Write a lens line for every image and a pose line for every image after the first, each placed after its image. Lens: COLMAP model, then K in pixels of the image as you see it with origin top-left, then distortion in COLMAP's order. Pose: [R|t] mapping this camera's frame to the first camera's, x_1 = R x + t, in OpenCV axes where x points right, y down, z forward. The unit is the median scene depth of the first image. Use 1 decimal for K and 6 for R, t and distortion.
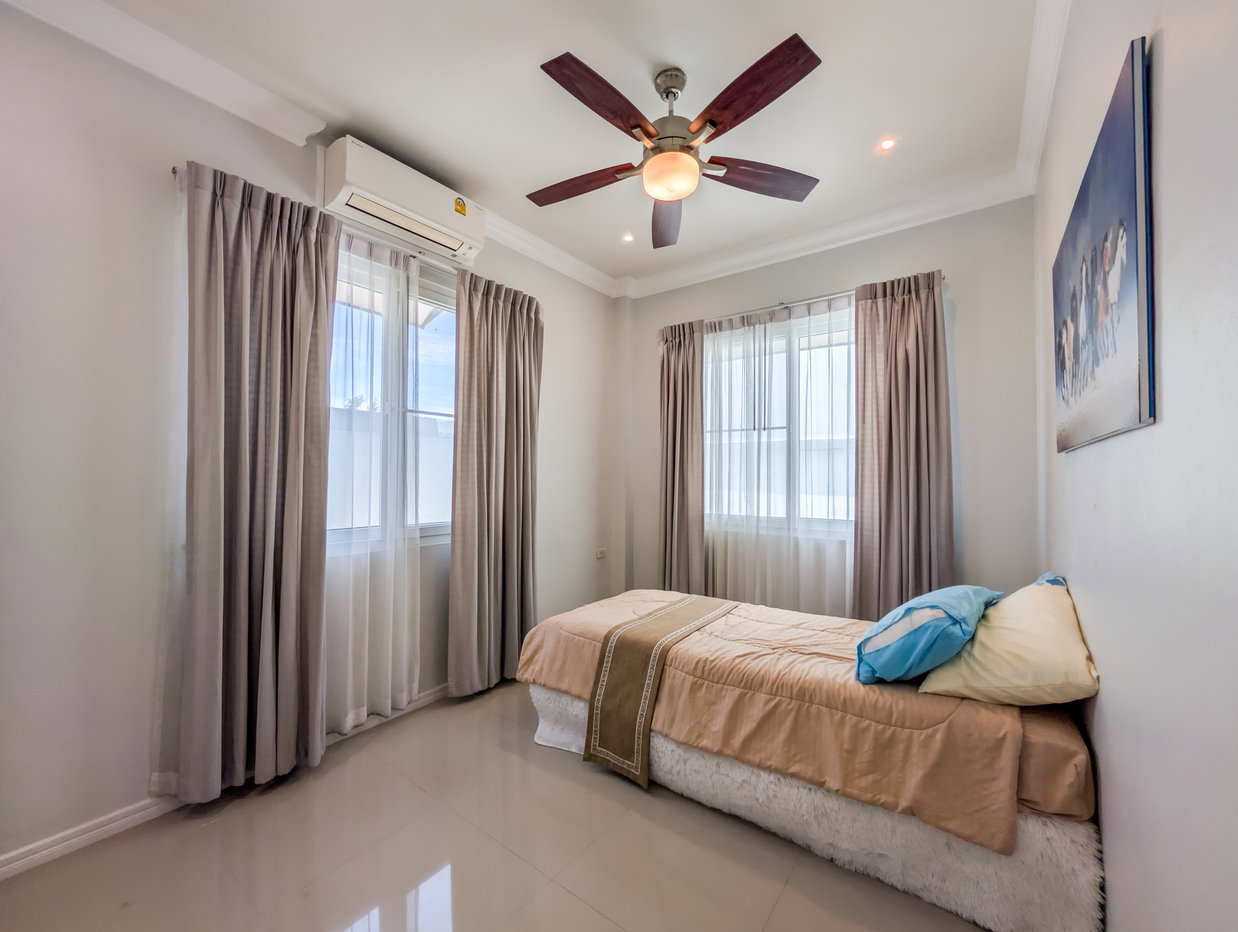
lens RADIAL K [[479.1, 0, 624.7], [0, 479.1, 469.0], [0, 0, 1]] dist [-0.005491, -0.000422]
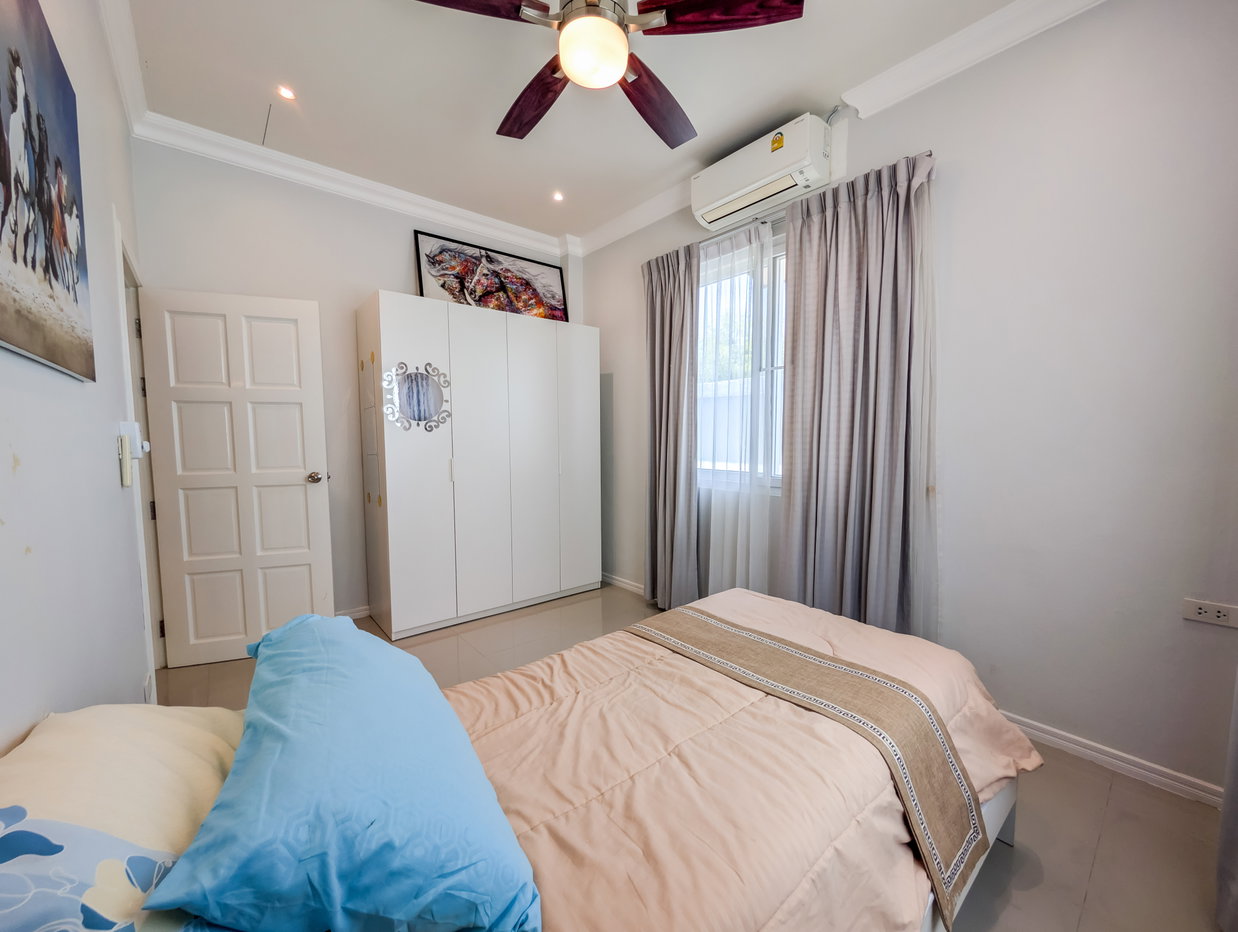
lens RADIAL K [[479.1, 0, 623.9], [0, 479.1, 470.6], [0, 0, 1]] dist [-0.005491, -0.000422]
pose [[-0.225831, 0.068219, -0.971775, 0.699795], [0.016417, 0.997670, 0.066222, 0.030784], [0.974028, -0.000998, -0.226425, 0.940231]]
